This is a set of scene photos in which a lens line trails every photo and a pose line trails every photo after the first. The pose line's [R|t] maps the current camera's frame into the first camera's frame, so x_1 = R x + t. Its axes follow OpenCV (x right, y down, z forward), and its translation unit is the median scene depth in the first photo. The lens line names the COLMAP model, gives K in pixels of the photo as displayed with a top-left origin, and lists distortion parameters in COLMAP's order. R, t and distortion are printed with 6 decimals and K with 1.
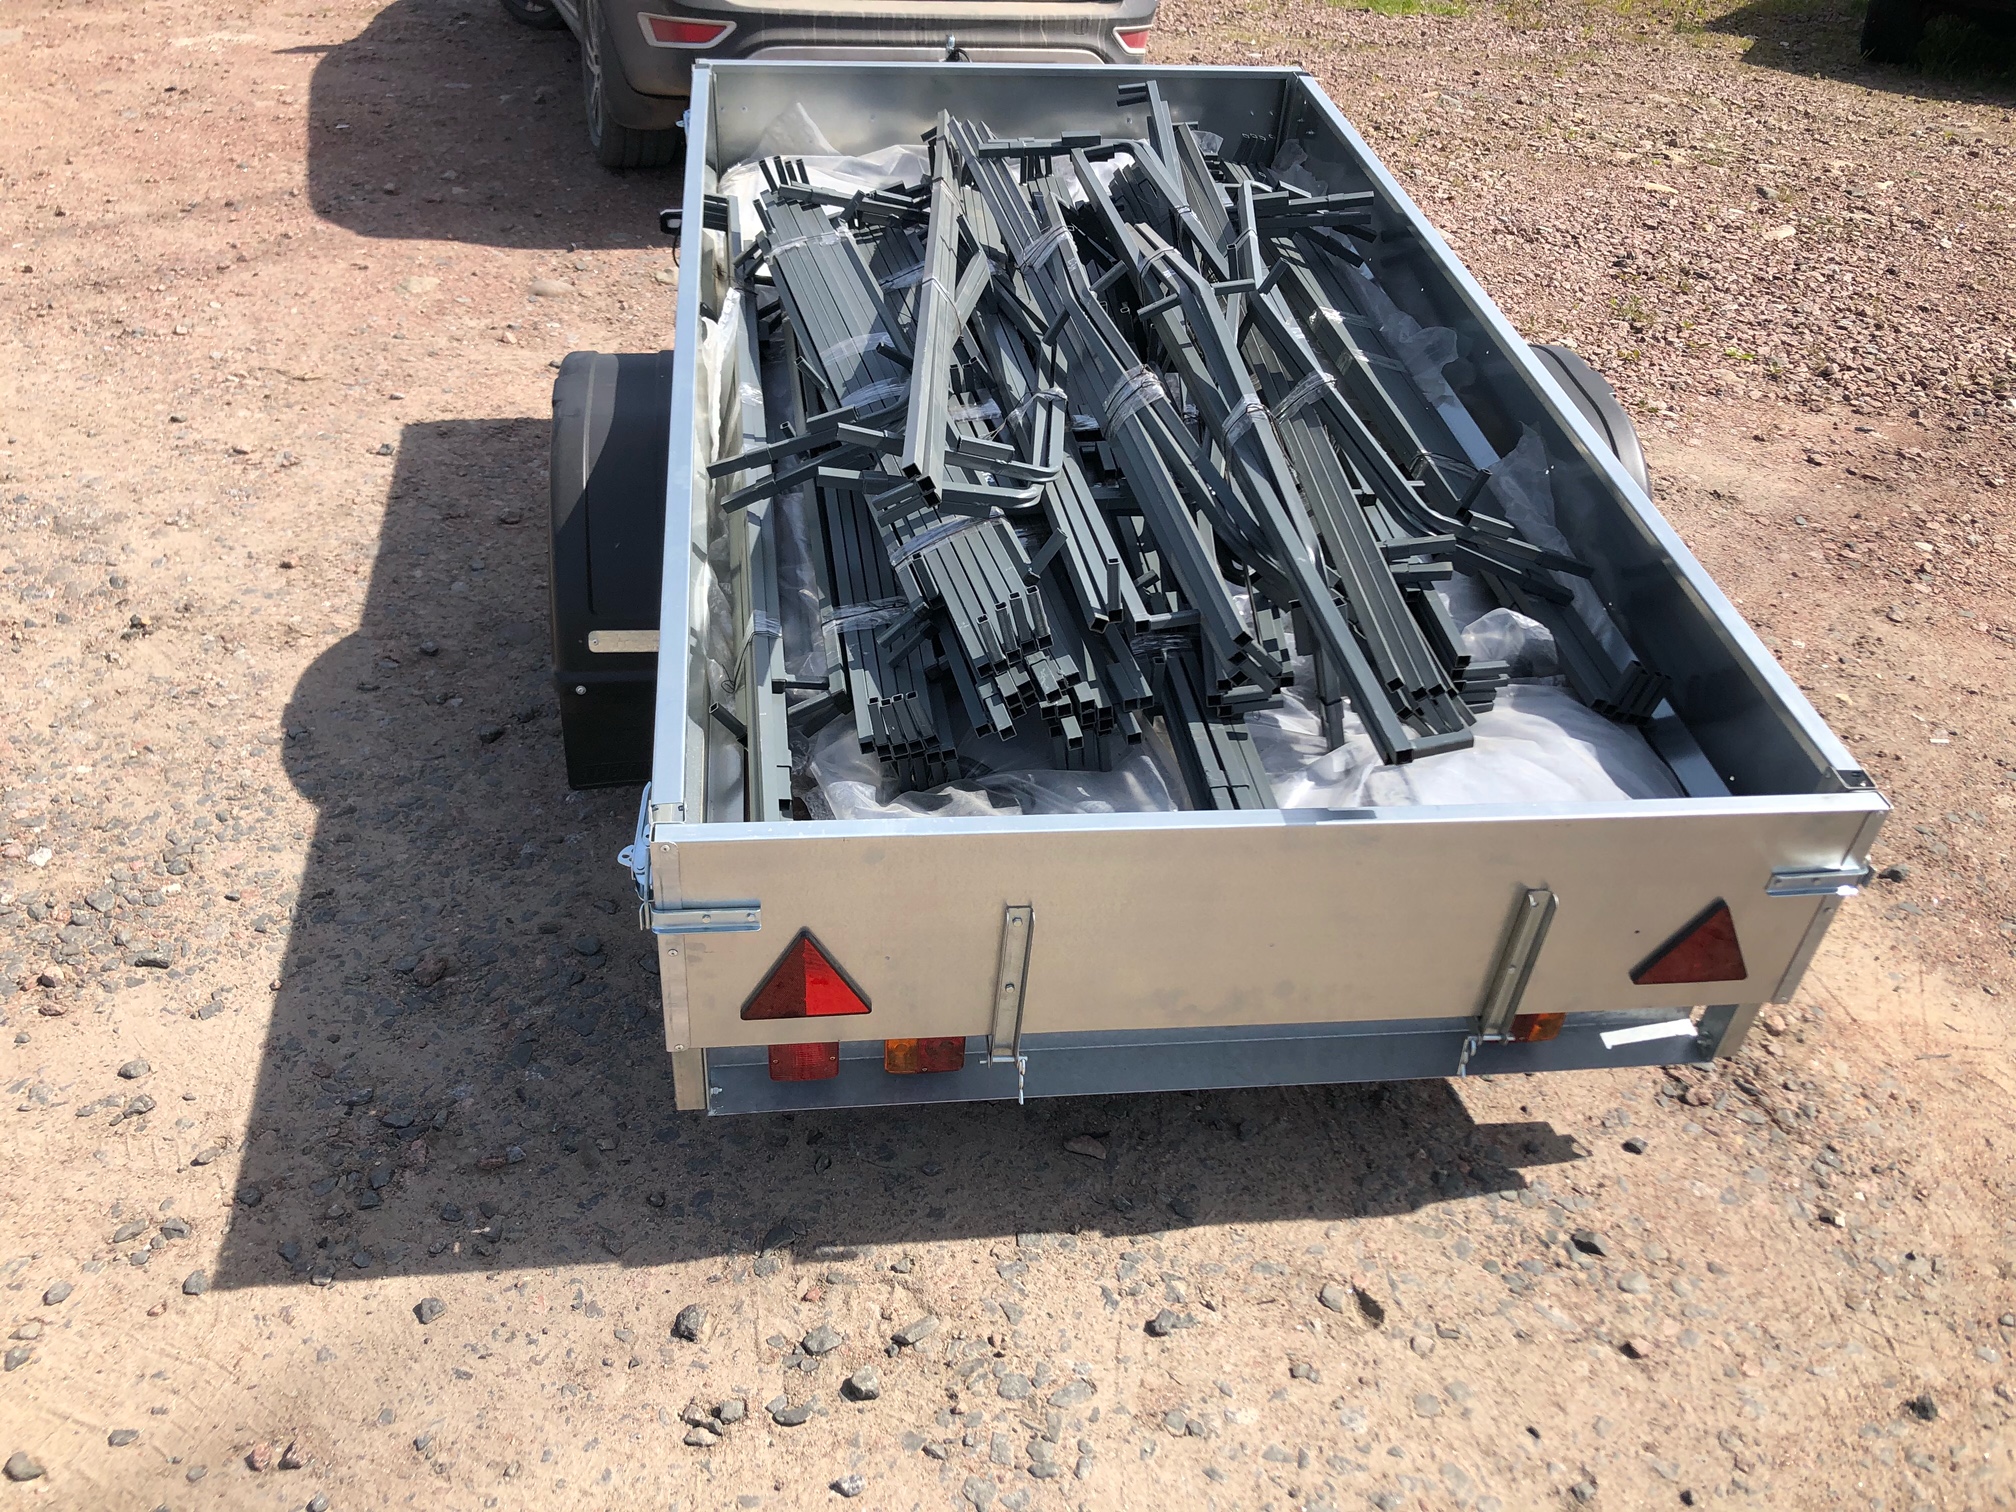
lens RADIAL K [[1643.7, 0, 997.1], [0, 1643.7, 749.9], [0, 0, 1]] dist [0.007275, 0.003108]
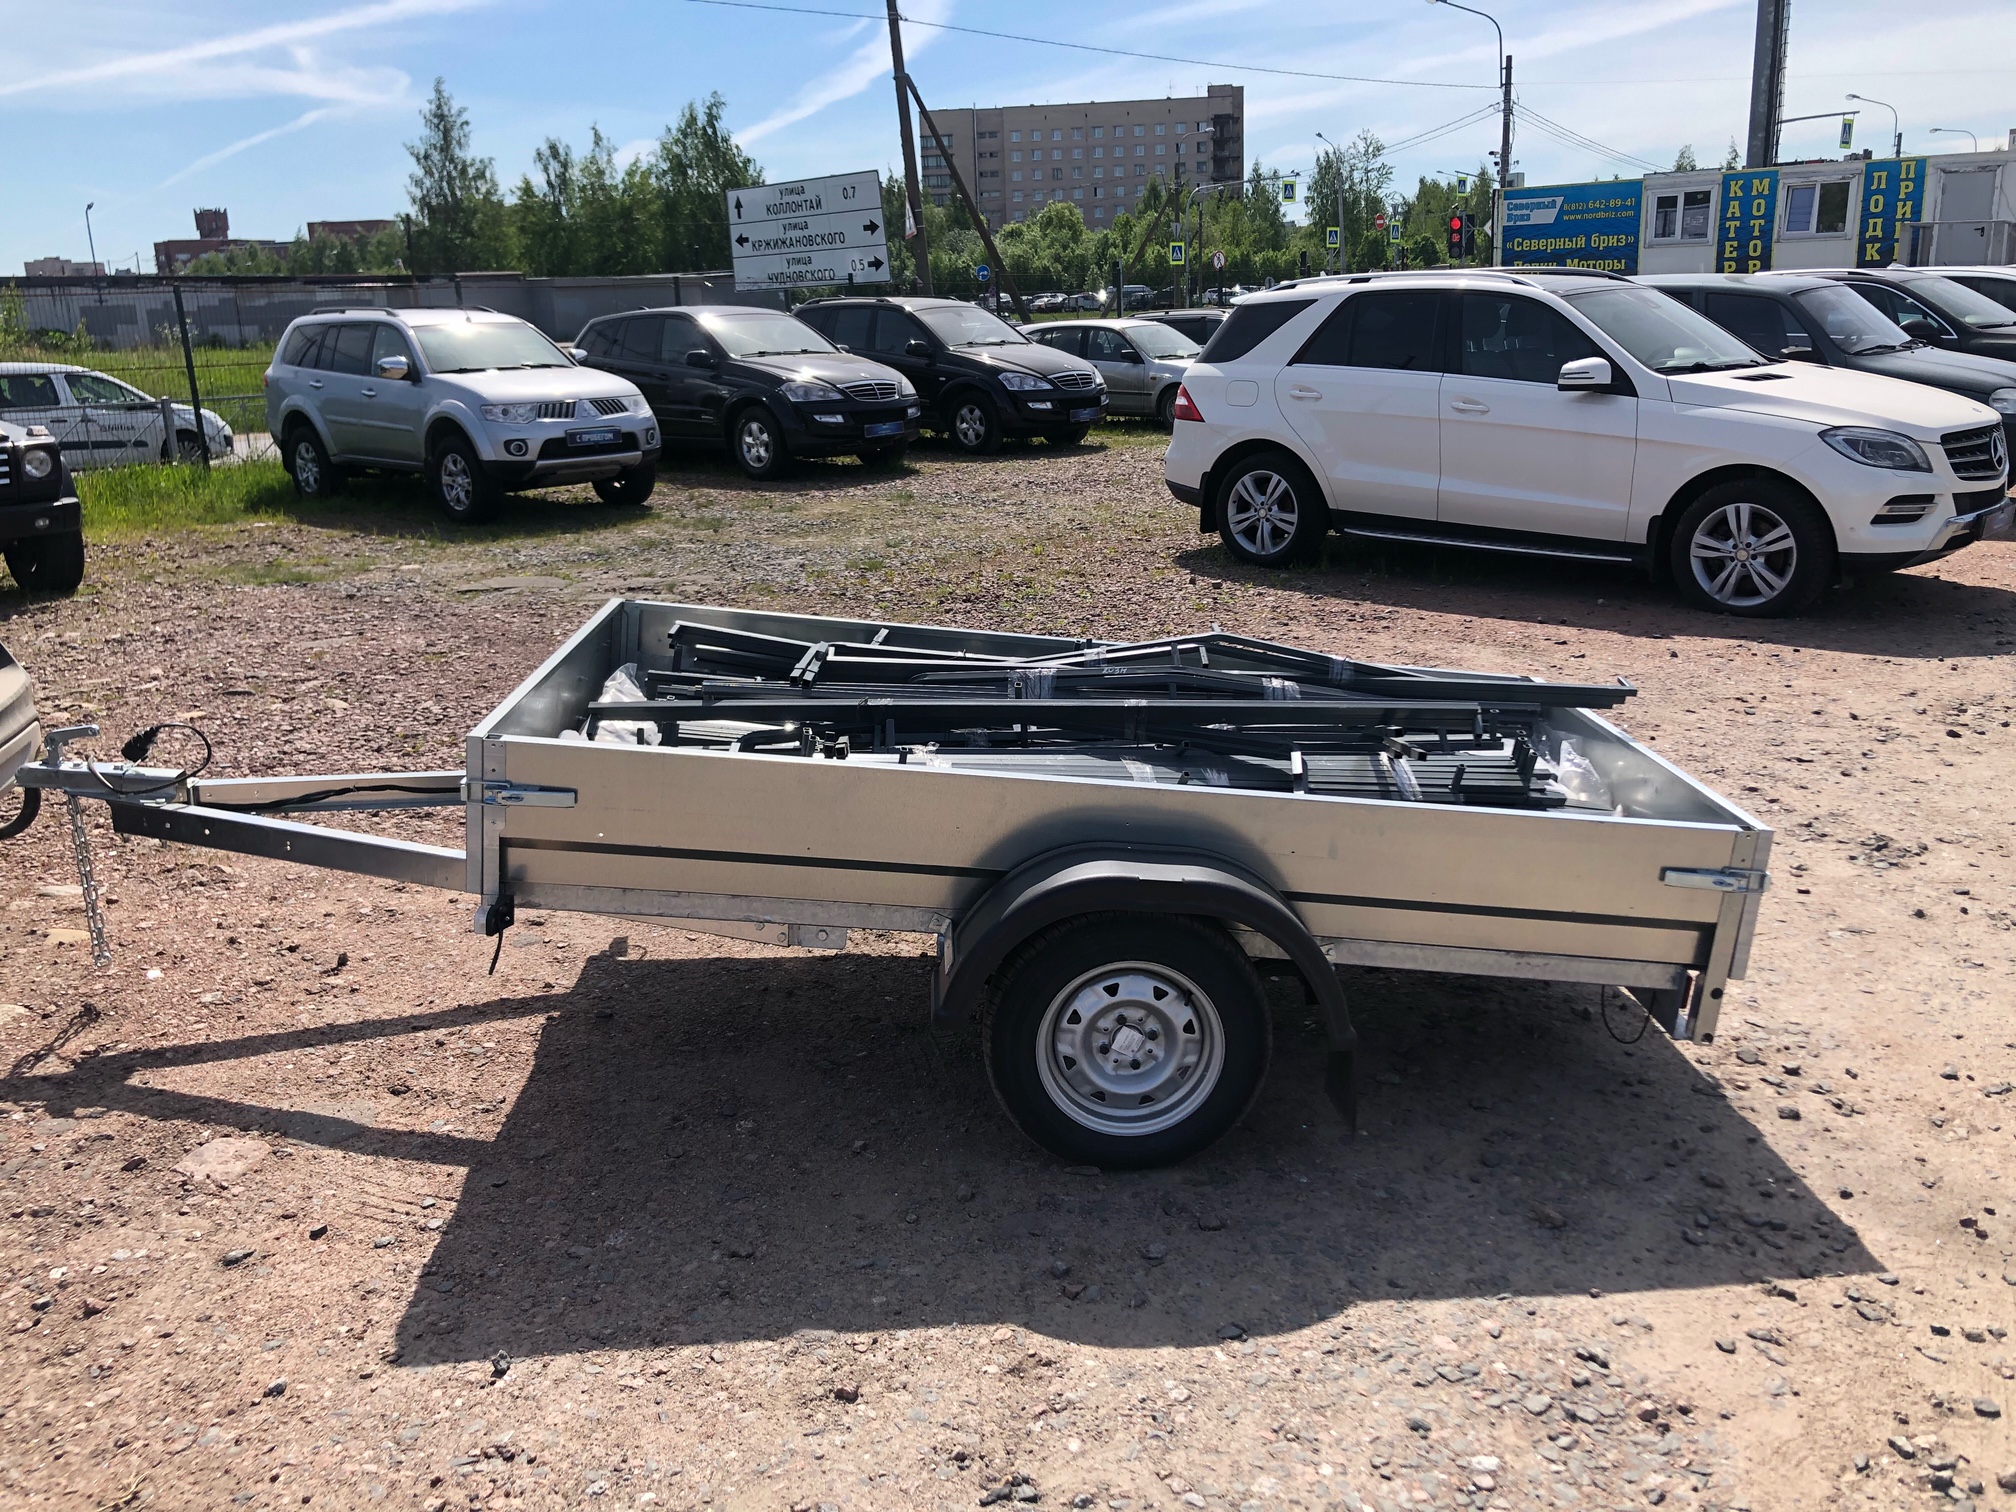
lens RADIAL K [[1643.7, 0, 997.1], [0, 1643.7, 749.9], [0, 0, 1]] dist [0.007275, 0.003108]
pose [[0.099451, -0.301526, 0.948257, -1.749462], [0.572836, 0.796572, 0.193215, -0.757003], [-0.813614, 0.523981, 0.251945, 0.996976]]
